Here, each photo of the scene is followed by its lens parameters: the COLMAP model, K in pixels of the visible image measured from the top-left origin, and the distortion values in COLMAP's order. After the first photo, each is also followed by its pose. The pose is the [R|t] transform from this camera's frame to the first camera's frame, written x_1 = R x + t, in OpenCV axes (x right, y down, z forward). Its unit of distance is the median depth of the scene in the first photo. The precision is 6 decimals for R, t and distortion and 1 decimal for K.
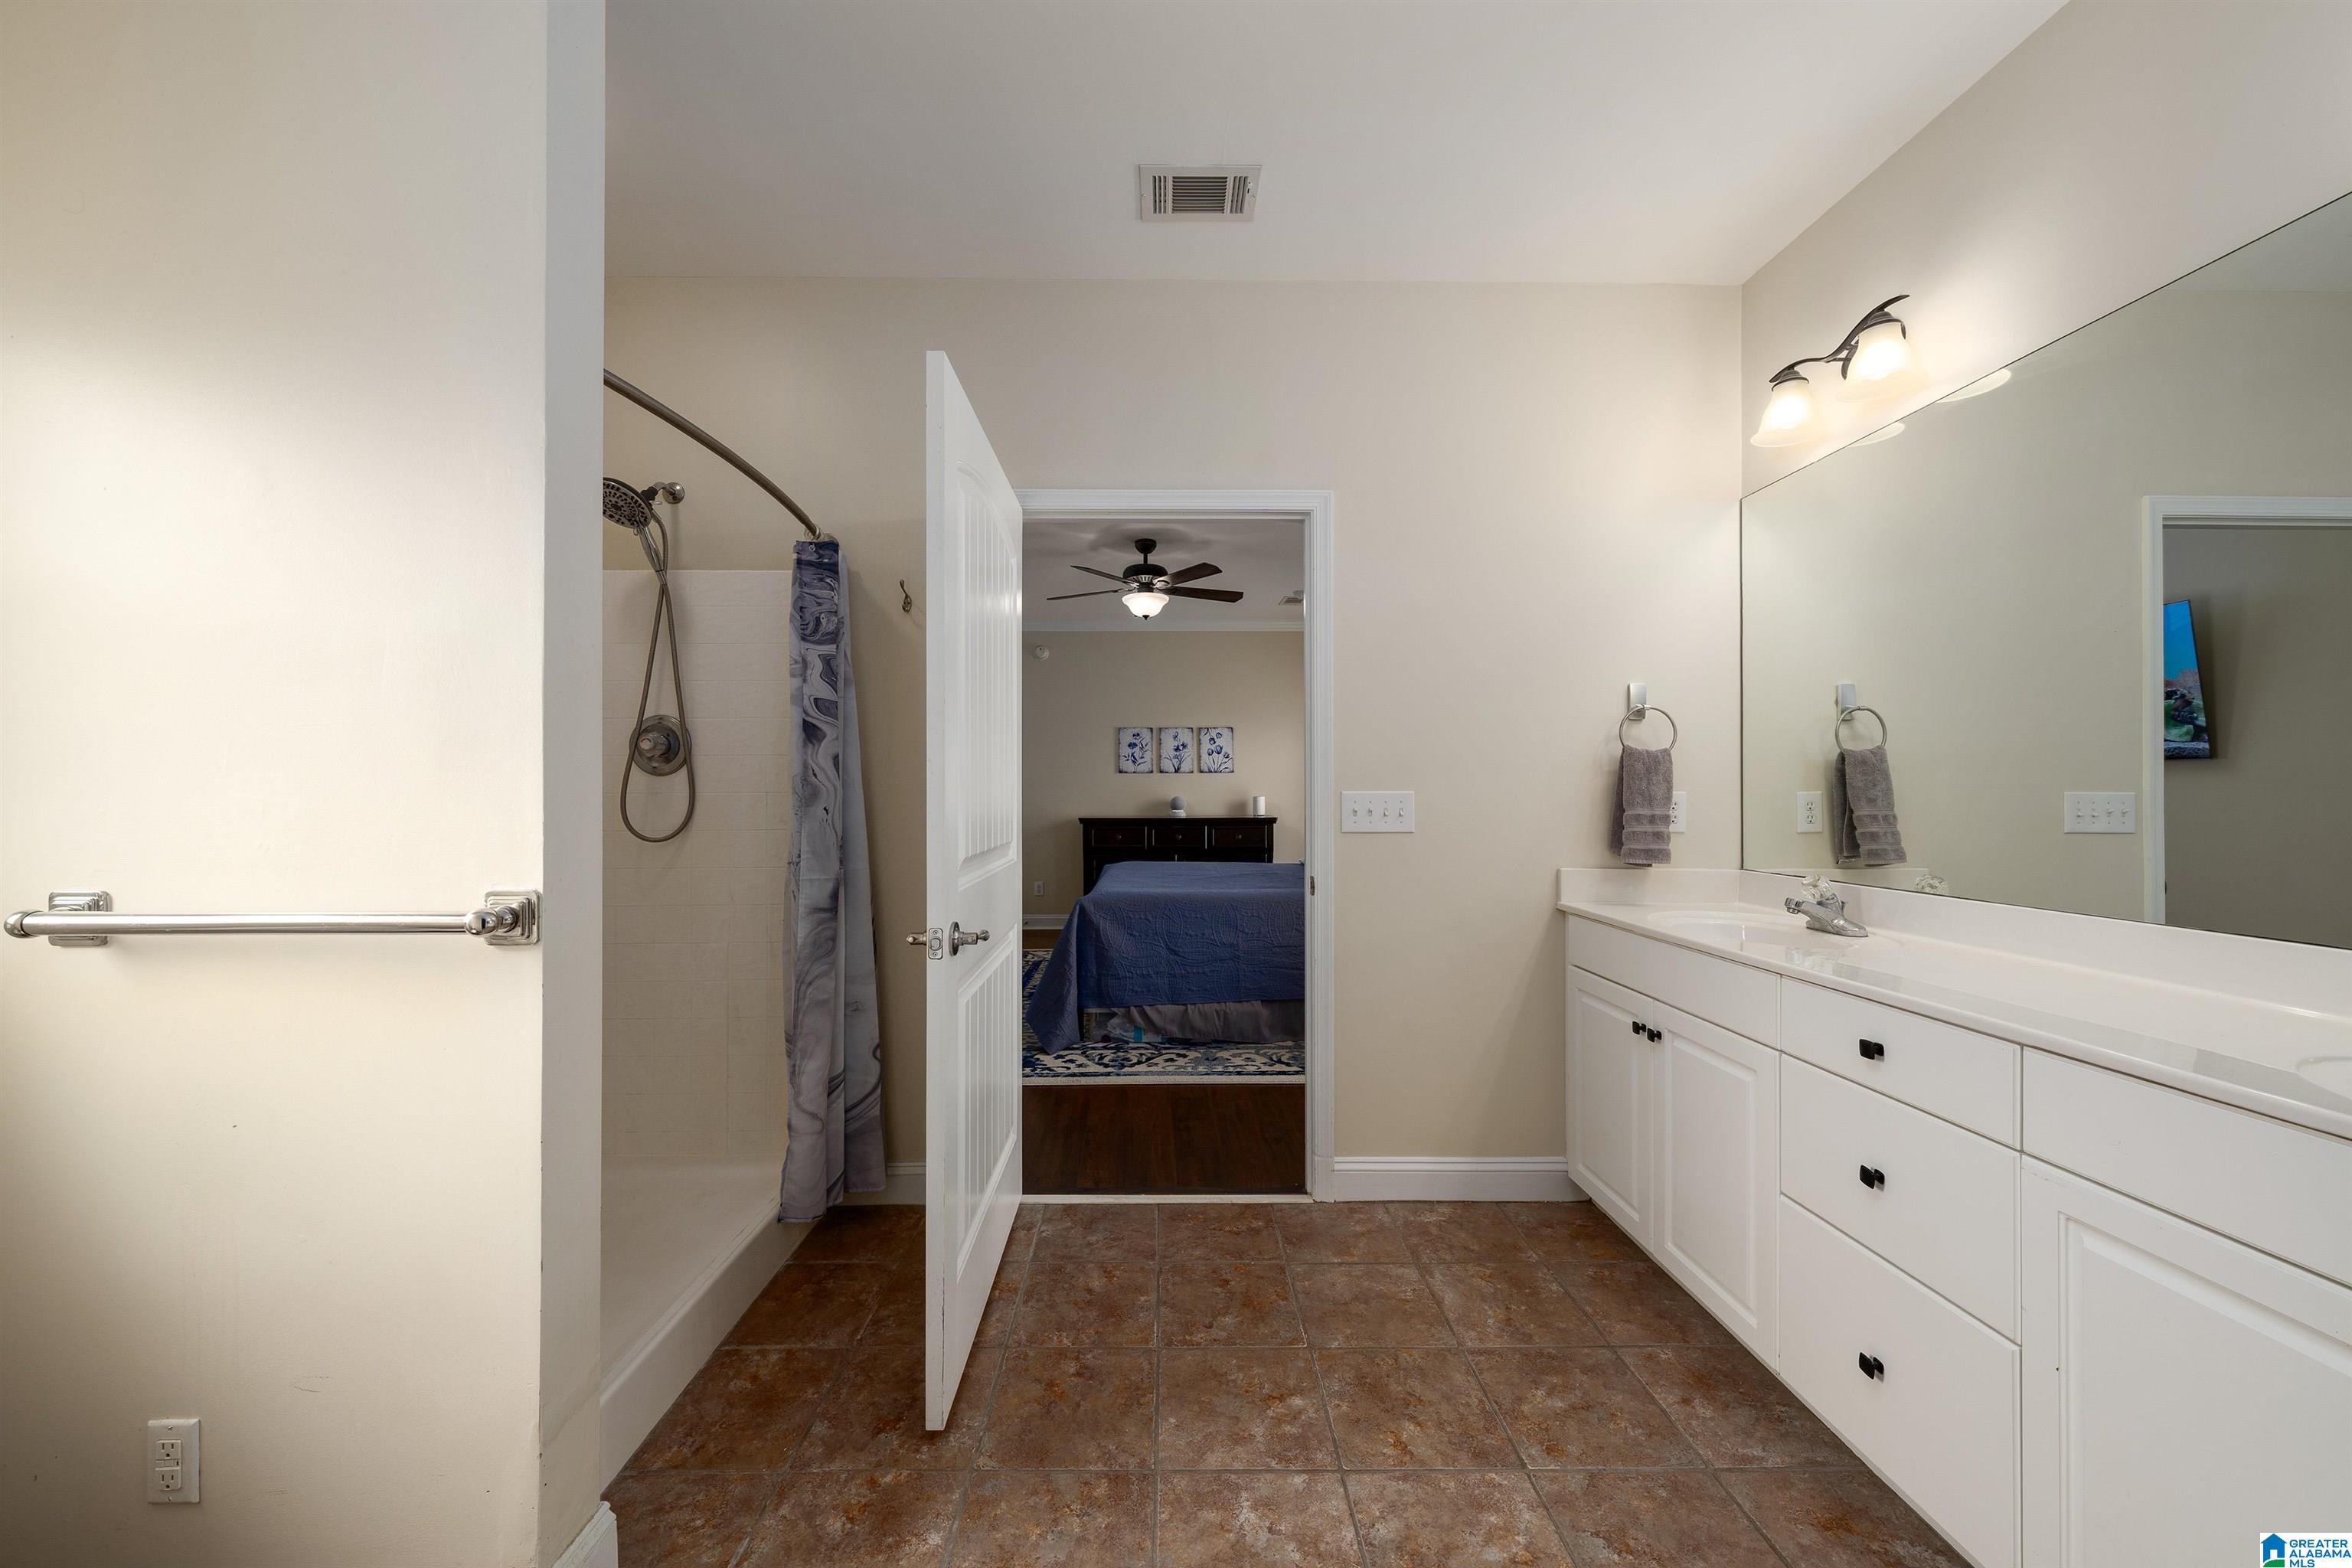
lens RADIAL K [[851.8, 0, 1171.1], [0, 851.8, 782.7], [0, 0, 1]] dist [0.000262, -0.000003]
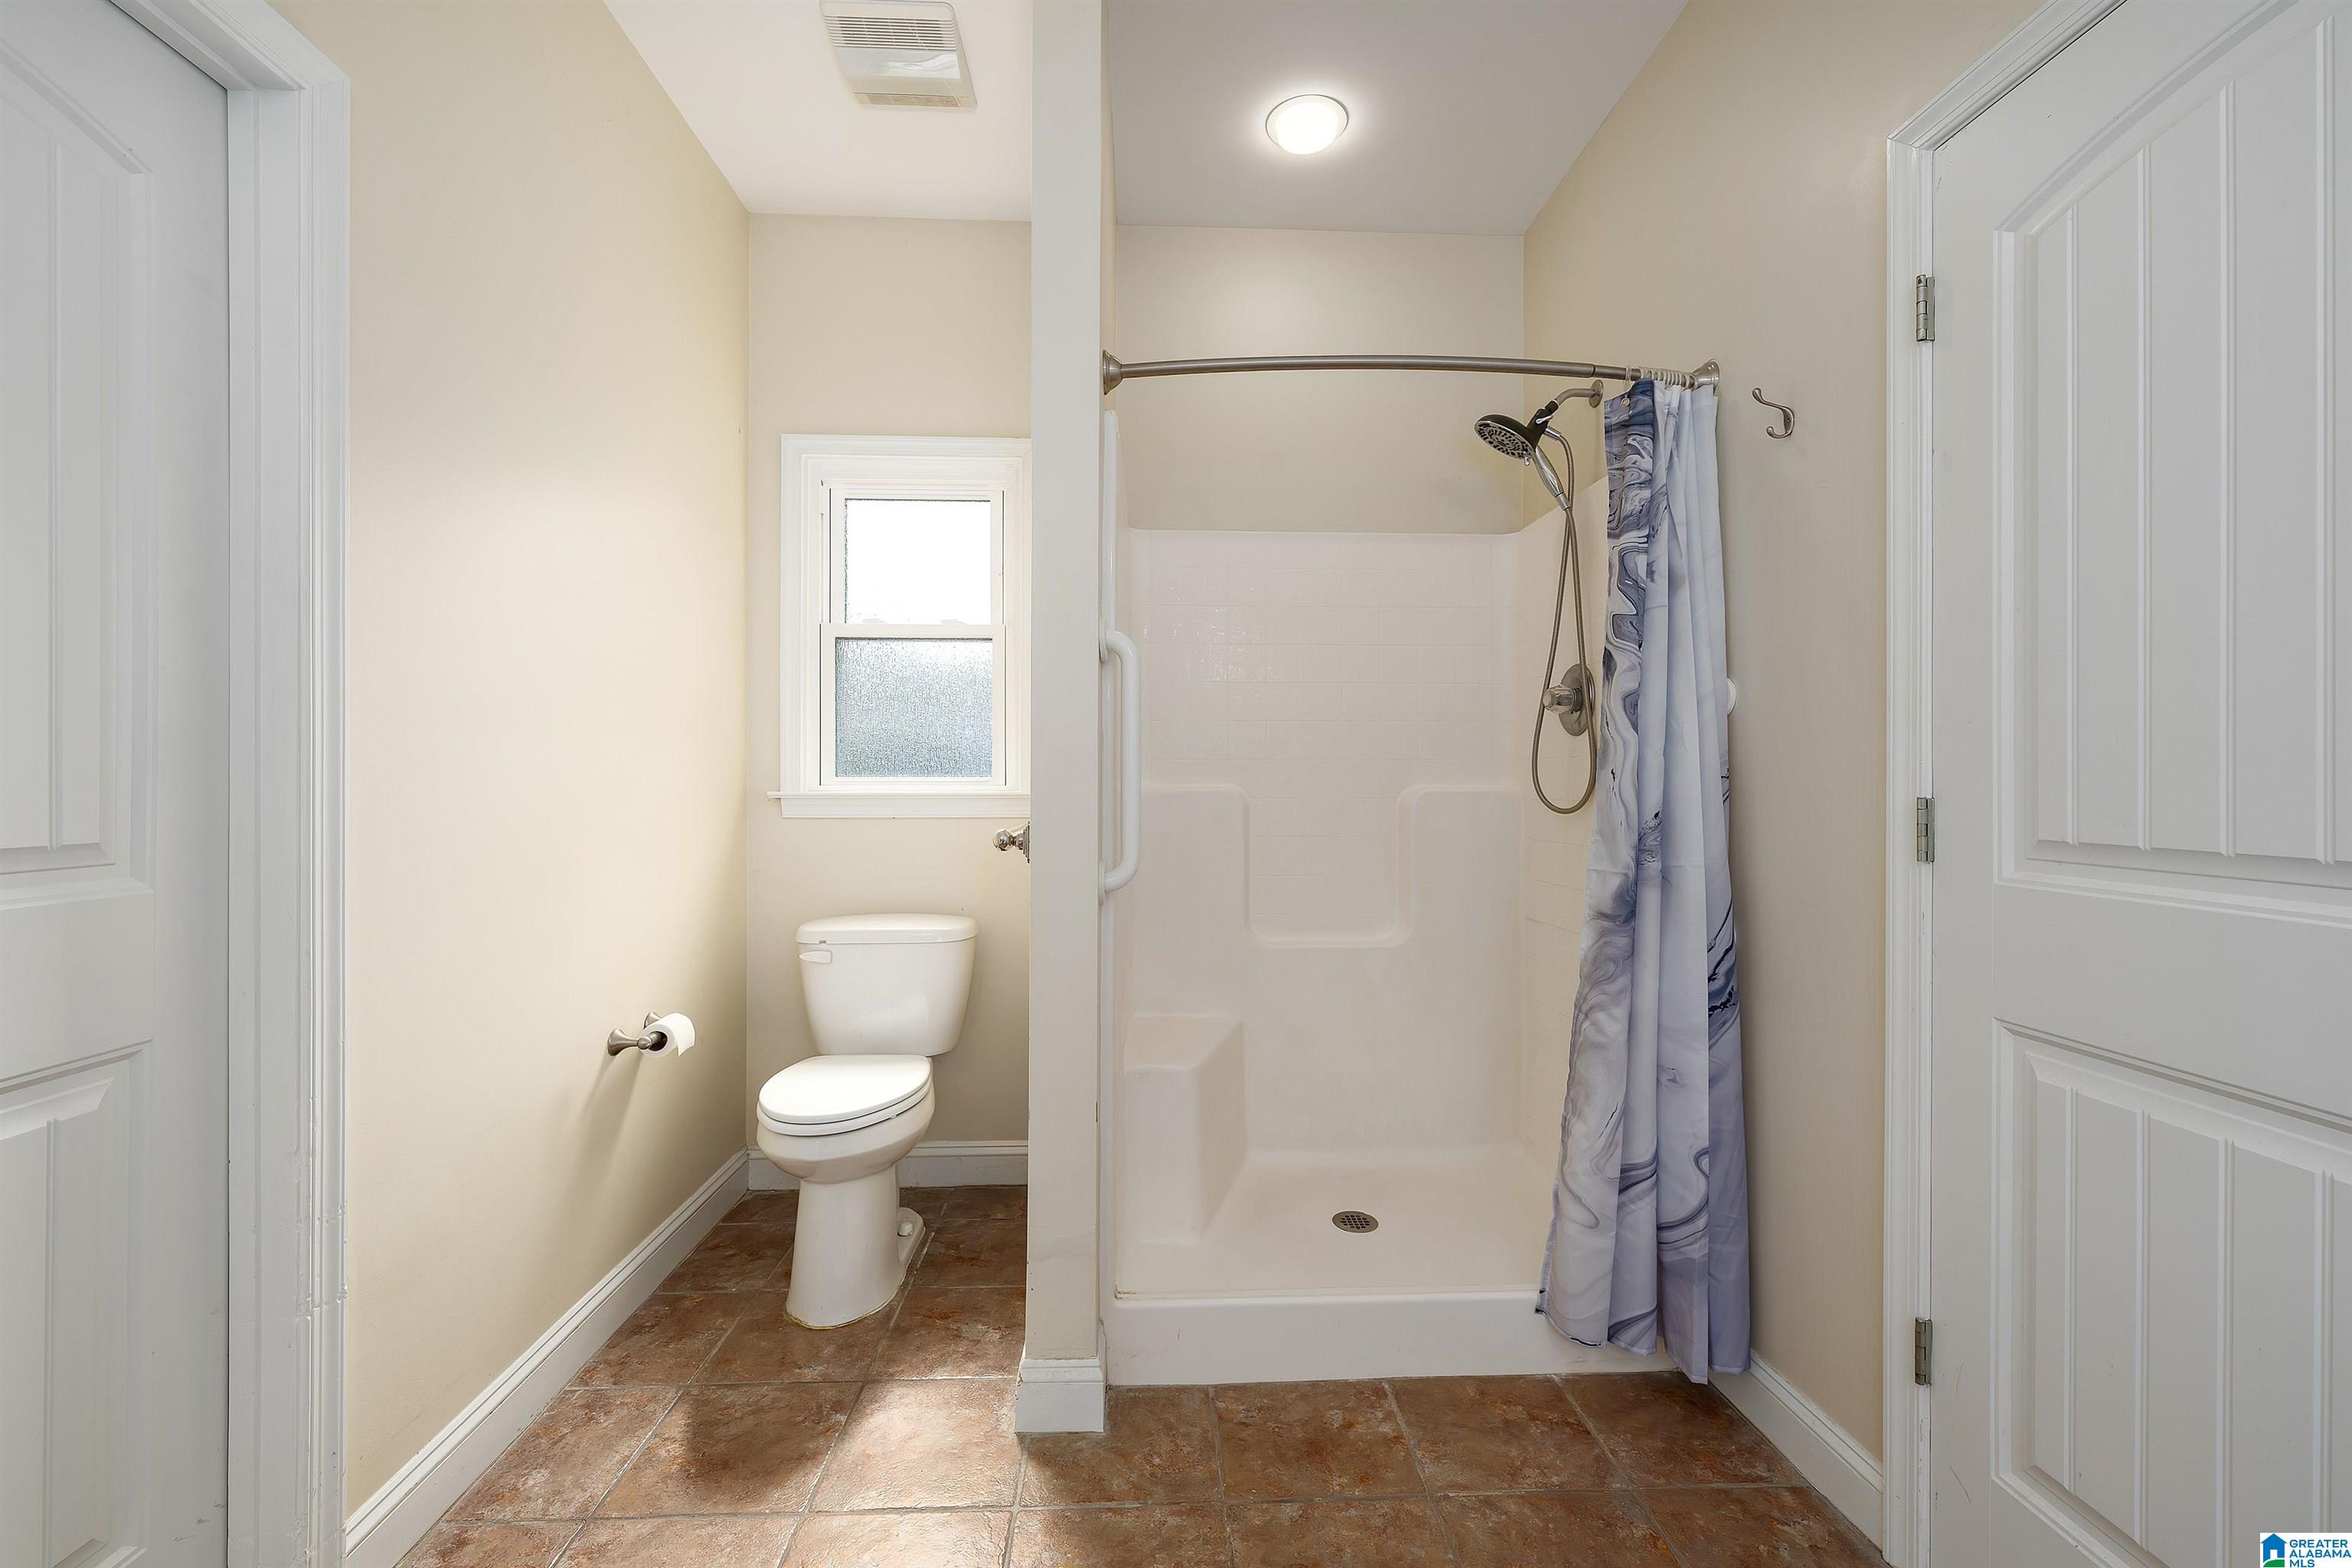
lens RADIAL K [[951.0, 0, 1169.5], [0, 951.0, 786.2], [0, 0, 1]] dist [-0.000447, 0.000010]
pose [[0.023439, 0.005008, -0.999713, 0.360559], [0.008876, 0.999947, 0.005217, 0.035133], [0.999686, -0.008996, 0.023394, 0.621594]]
